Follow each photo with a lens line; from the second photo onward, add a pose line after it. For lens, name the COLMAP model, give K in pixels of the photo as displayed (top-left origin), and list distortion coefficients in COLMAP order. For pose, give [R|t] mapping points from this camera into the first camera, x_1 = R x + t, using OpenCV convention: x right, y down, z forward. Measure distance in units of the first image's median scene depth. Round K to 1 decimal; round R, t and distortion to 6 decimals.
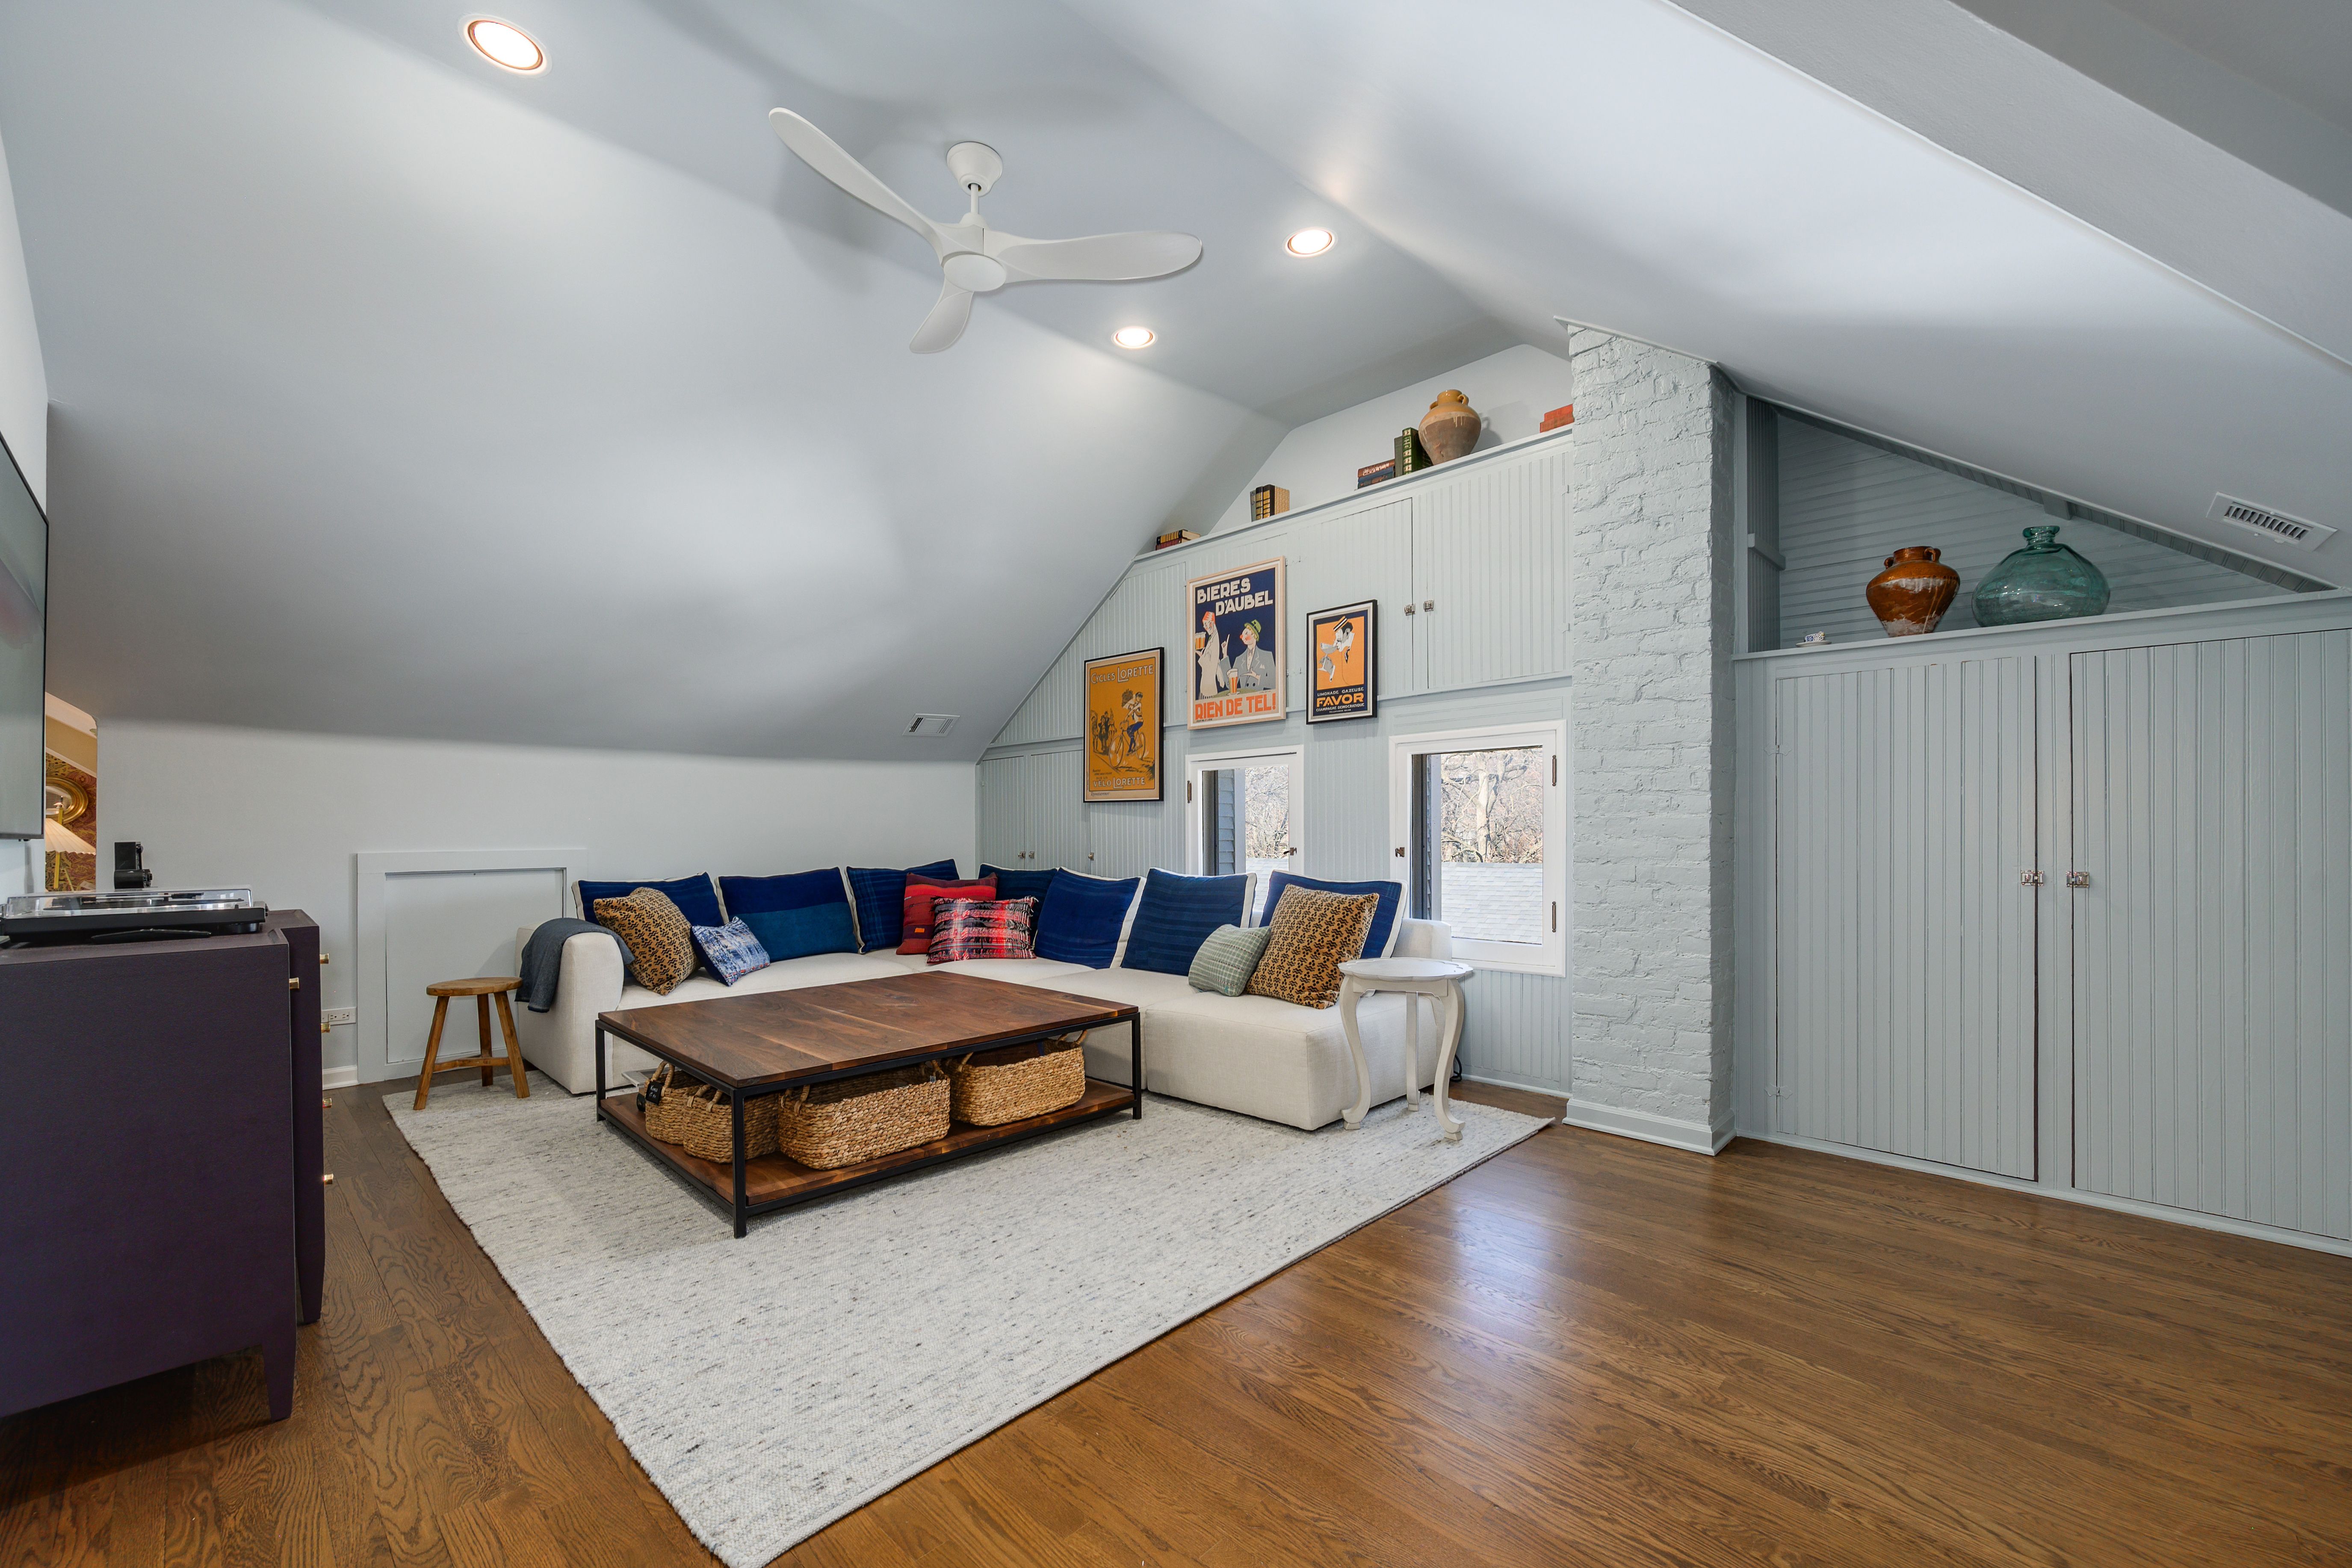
lens RADIAL K [[924.3, 0, 1201.3], [0, 924.3, 828.3], [0, 0, 1]] dist [0.003529, 0.000105]
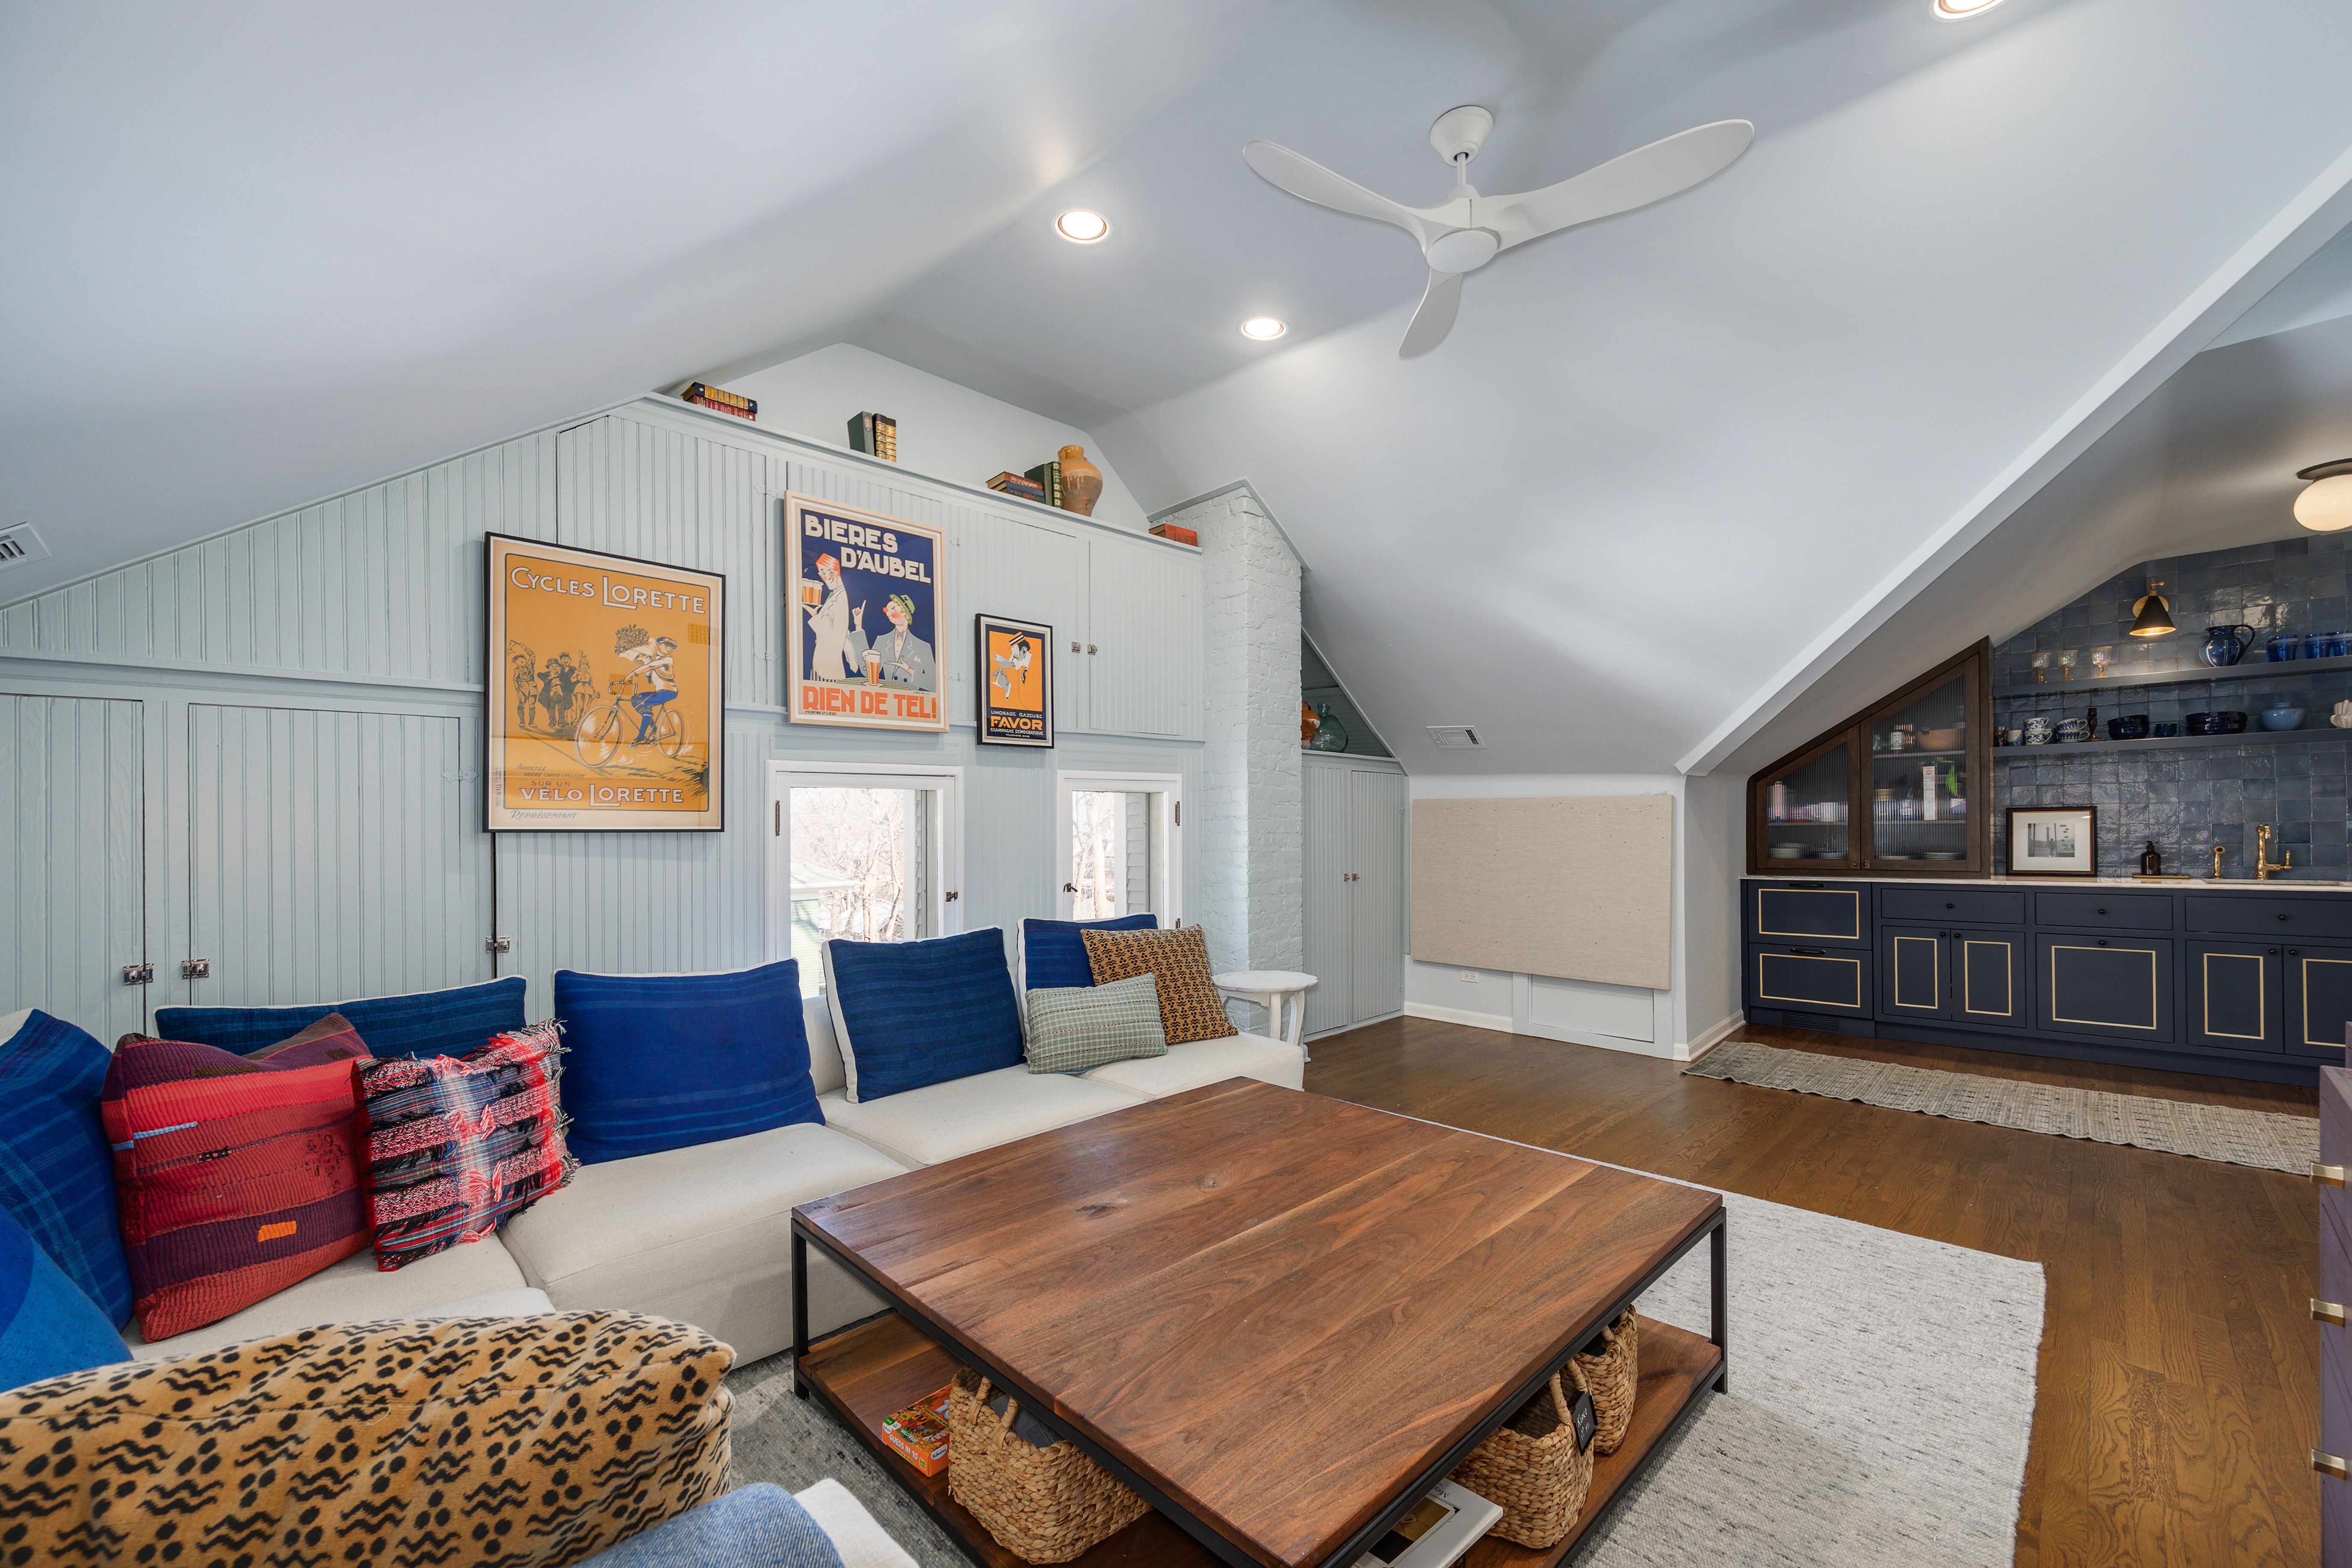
lens RADIAL K [[933.3, 0, 1197.2], [0, 933.3, 822.8], [0, 0, 1]] dist [0.007817, 0.000018]
pose [[0.031064, 0.015489, 0.999397, -0.695942], [0.017545, 0.999717, -0.016039, -0.022899], [-0.999363, 0.018032, 0.030784, 0.743204]]
